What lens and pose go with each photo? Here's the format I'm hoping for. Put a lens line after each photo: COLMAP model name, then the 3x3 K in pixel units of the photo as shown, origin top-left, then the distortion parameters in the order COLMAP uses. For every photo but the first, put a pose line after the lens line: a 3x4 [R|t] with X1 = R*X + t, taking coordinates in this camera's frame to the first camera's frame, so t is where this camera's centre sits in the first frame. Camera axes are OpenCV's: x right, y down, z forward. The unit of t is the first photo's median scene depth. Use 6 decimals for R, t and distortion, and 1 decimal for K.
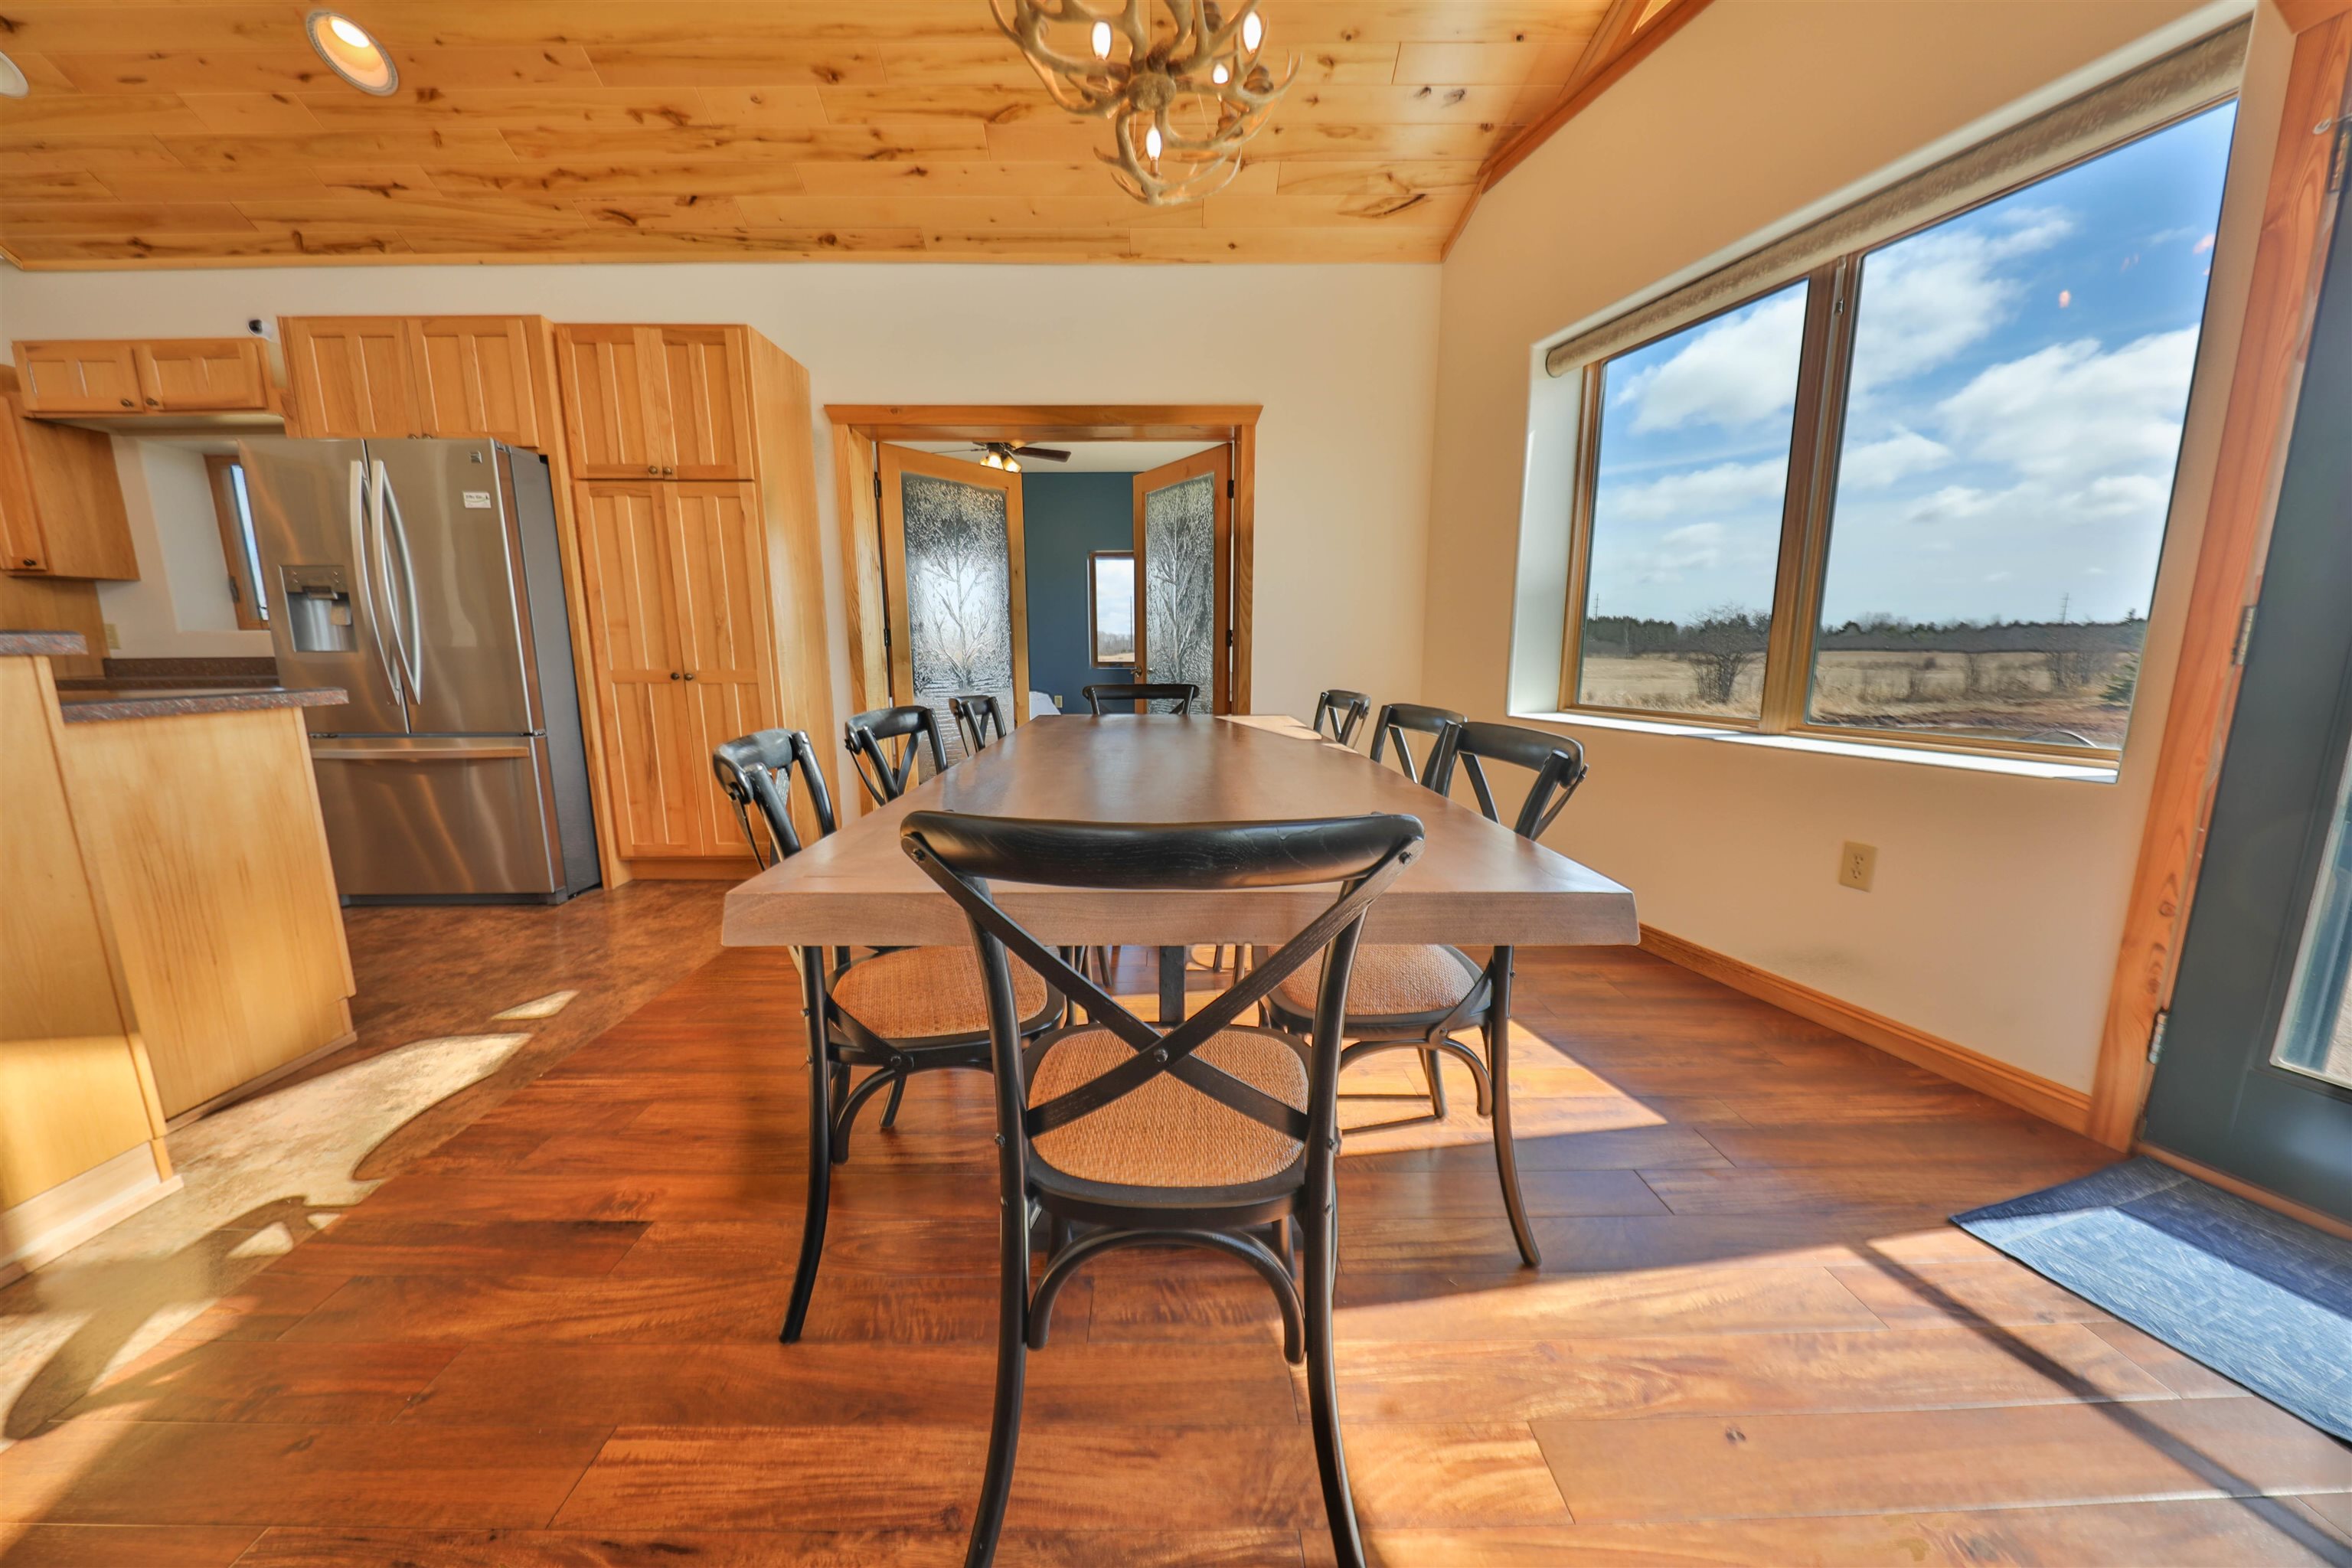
lens RADIAL K [[783.1, 0, 1174.0], [0, 783.1, 782.5], [0, 0, 1]] dist [0.001974, -0.002404]
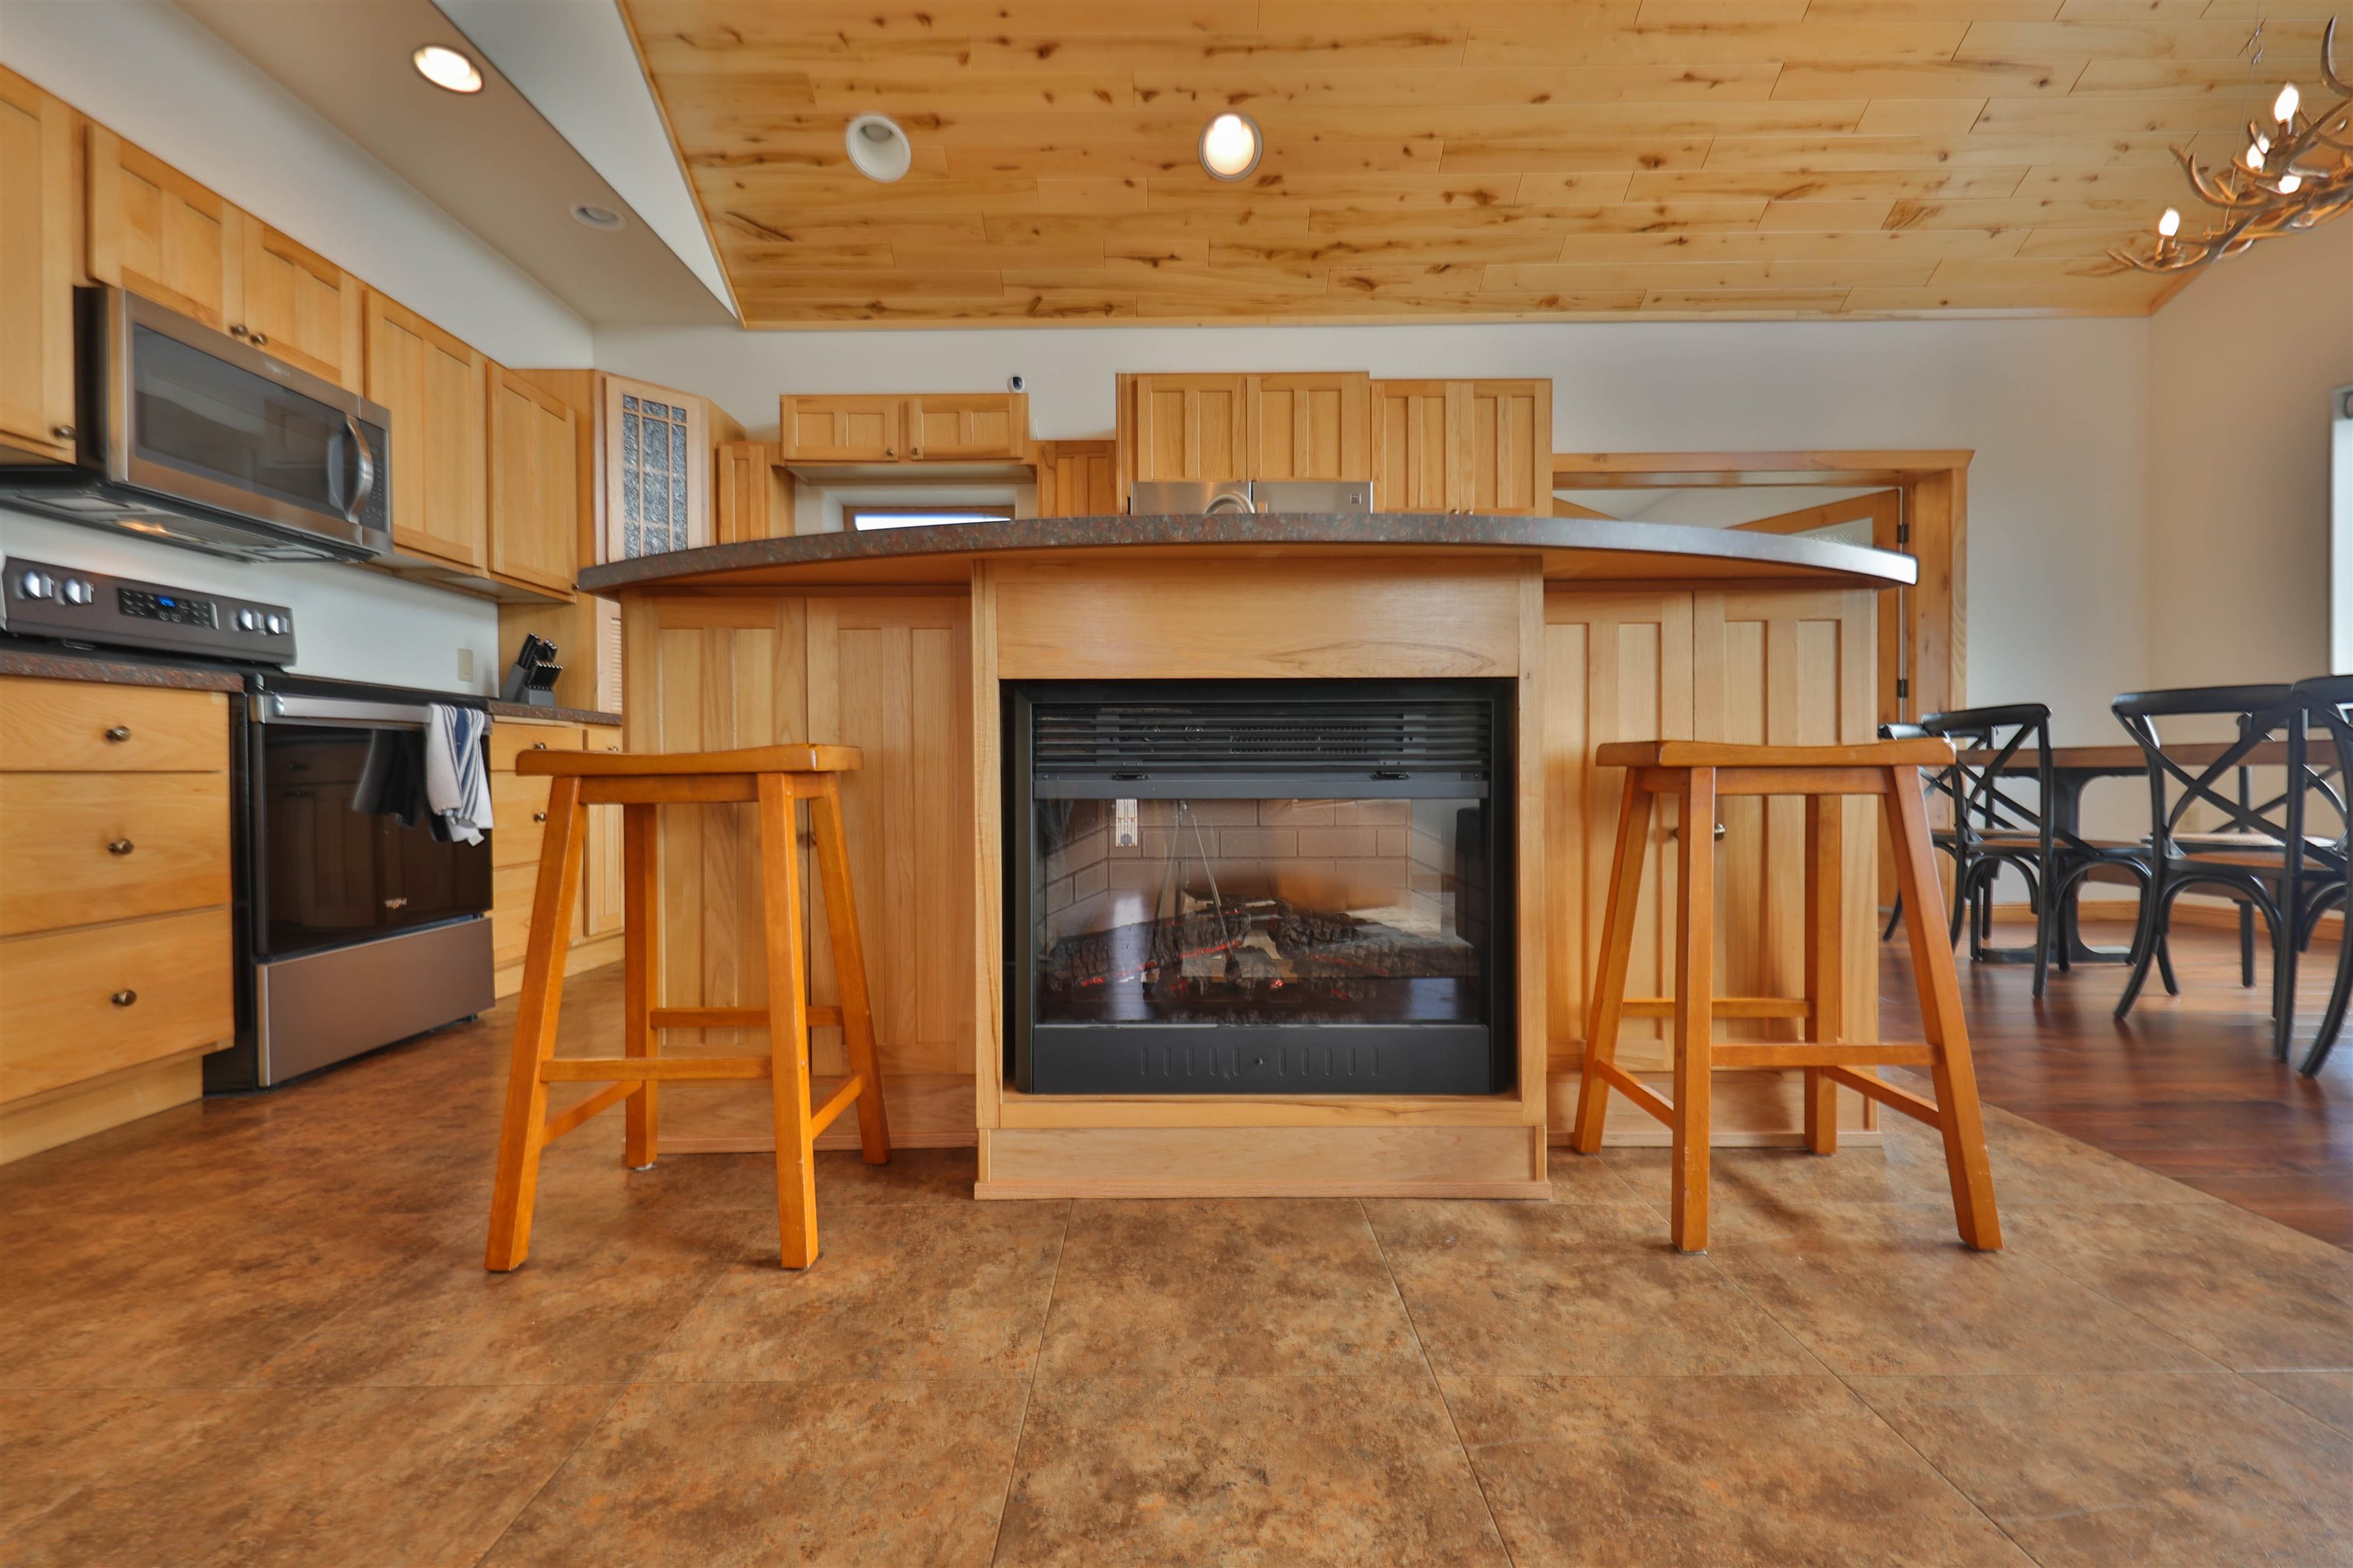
lens RADIAL K [[1027.0, 0, 1175.7], [0, 1027.0, 789.0], [0, 0, 1]] dist [0.010064, -0.005147]
pose [[0.999927, -0.001890, -0.011947, -0.980734], [0.000017, 0.987934, -0.154874, 0.154176], [0.012095, 0.154863, 0.987862, -0.252980]]
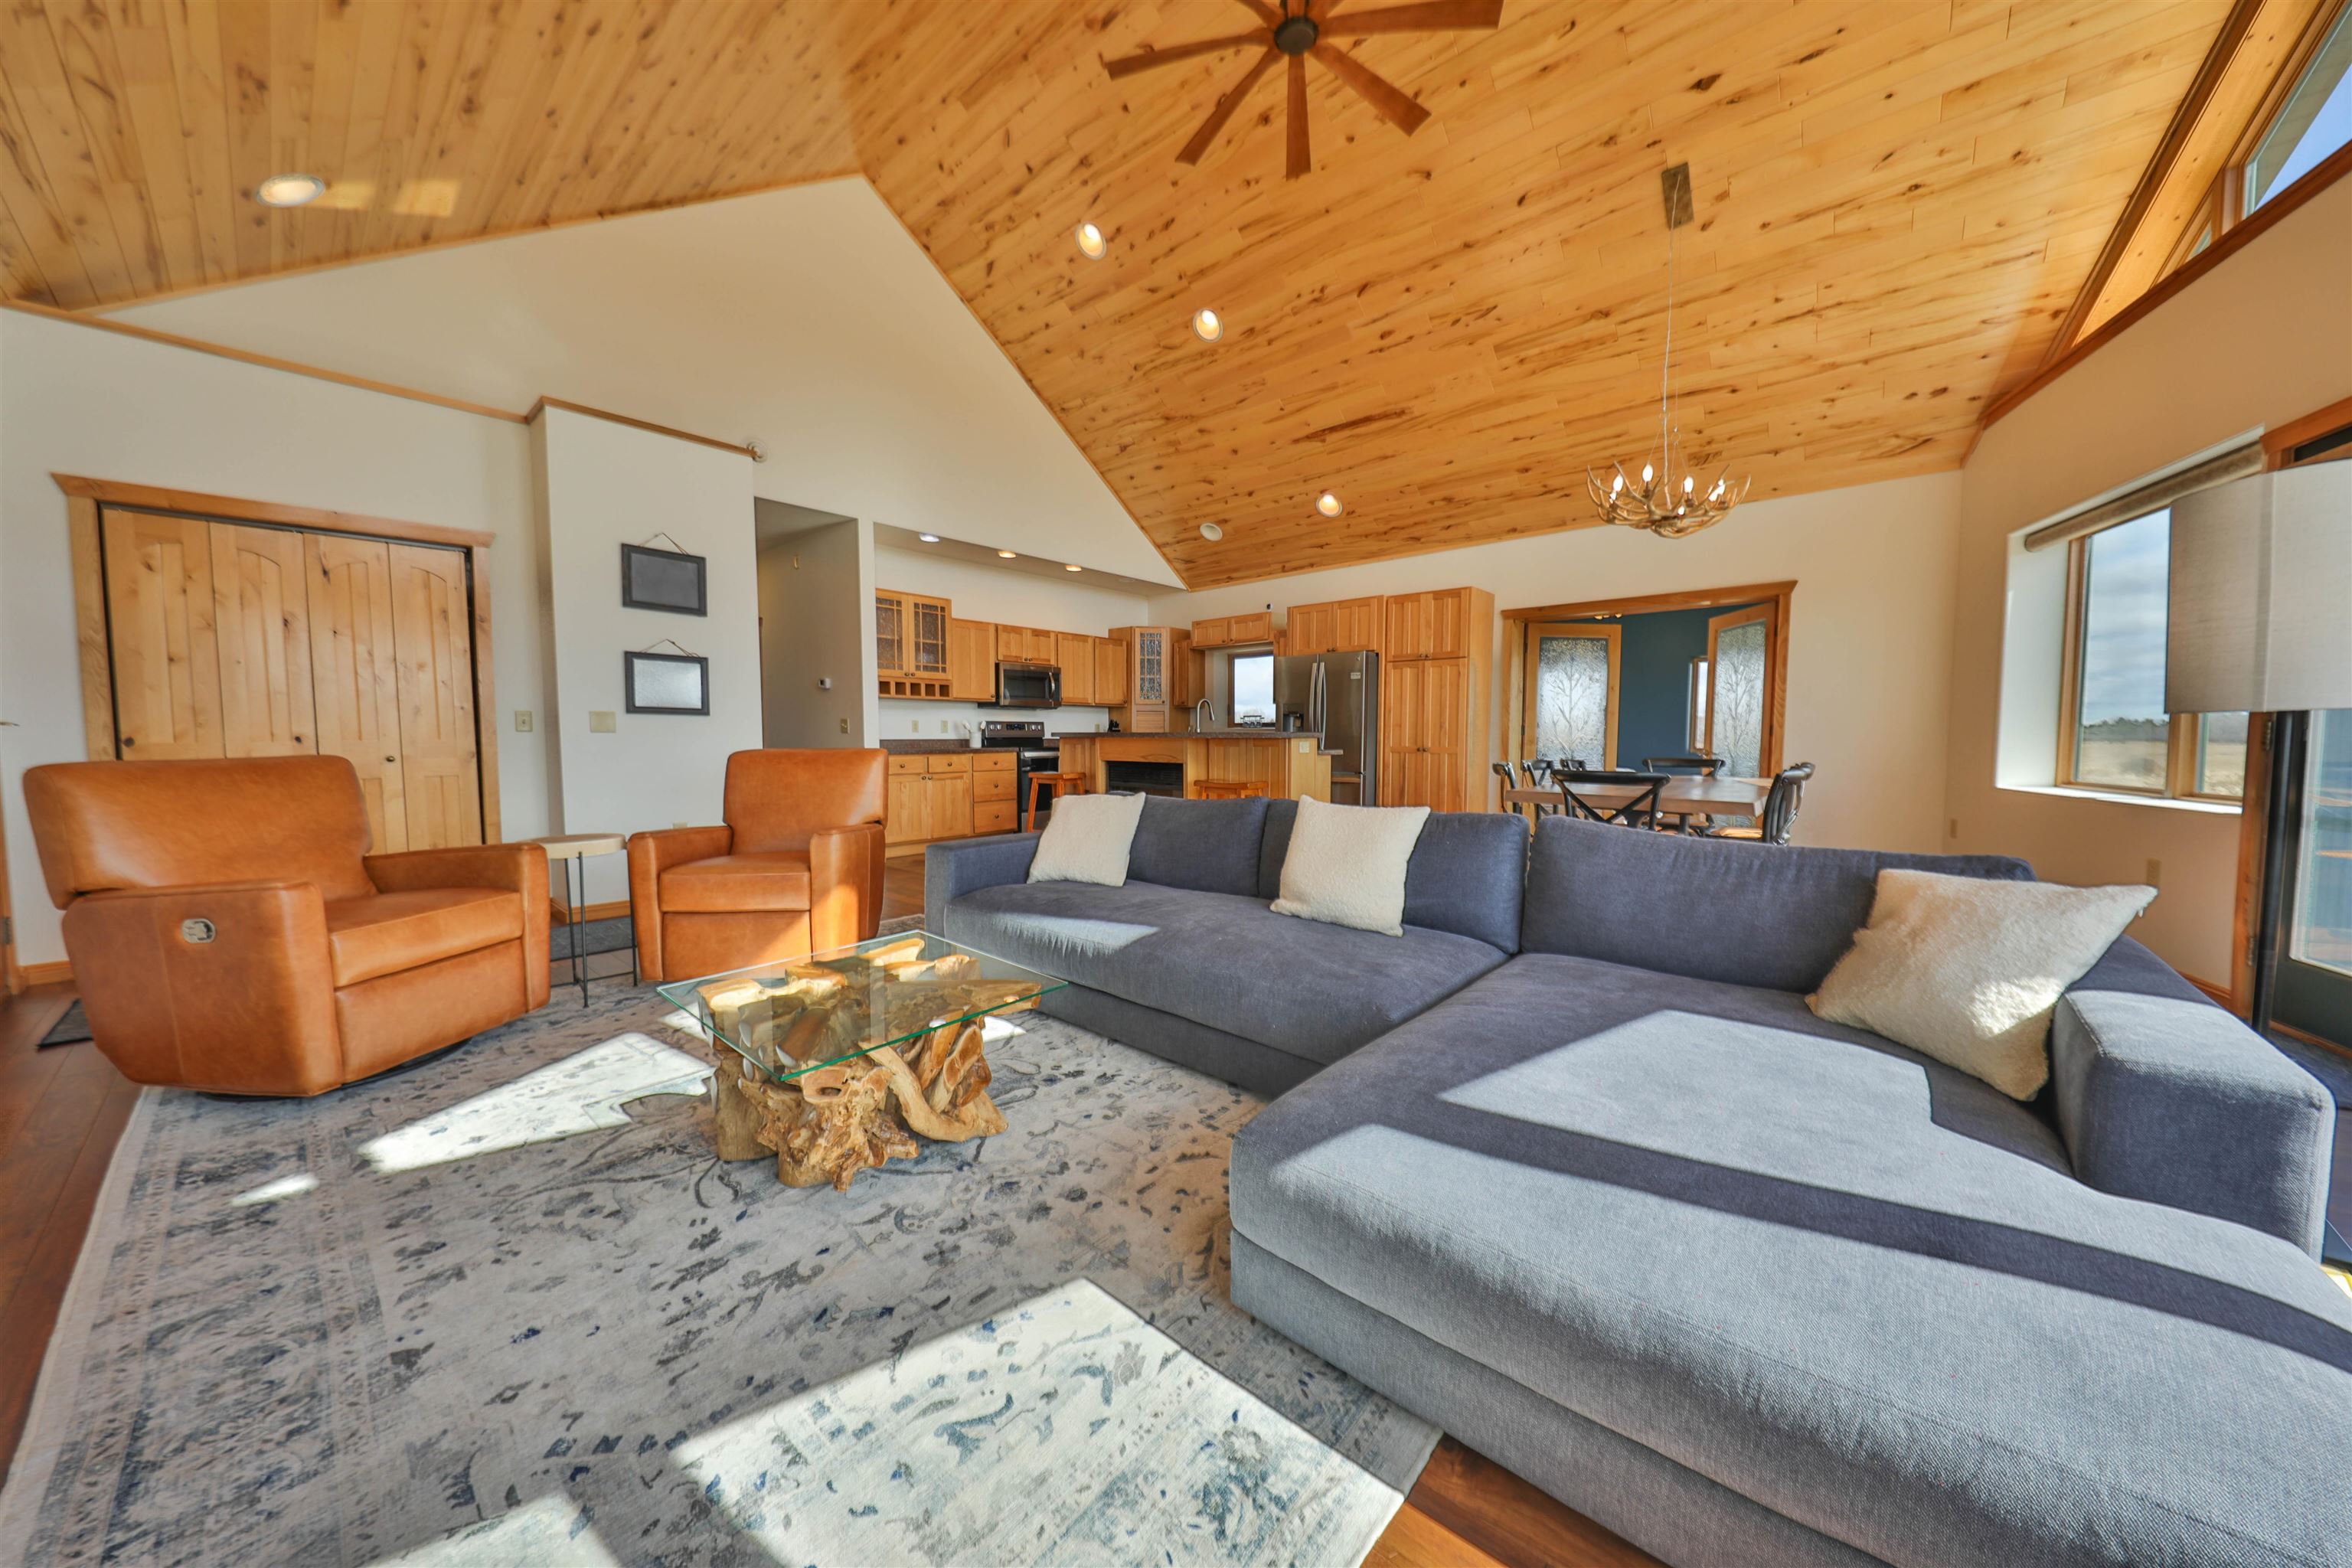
lens RADIAL K [[783.1, 0, 1163.2], [0, 783.1, 781.4], [0, 0, 1]] dist [0.001974, -0.002404]
pose [[0.739722, 0.043217, -0.671523, 0.272299], [-0.117733, 0.990855, -0.065922, 0.170970], [0.662533, 0.127824, 0.738045, -1.008599]]
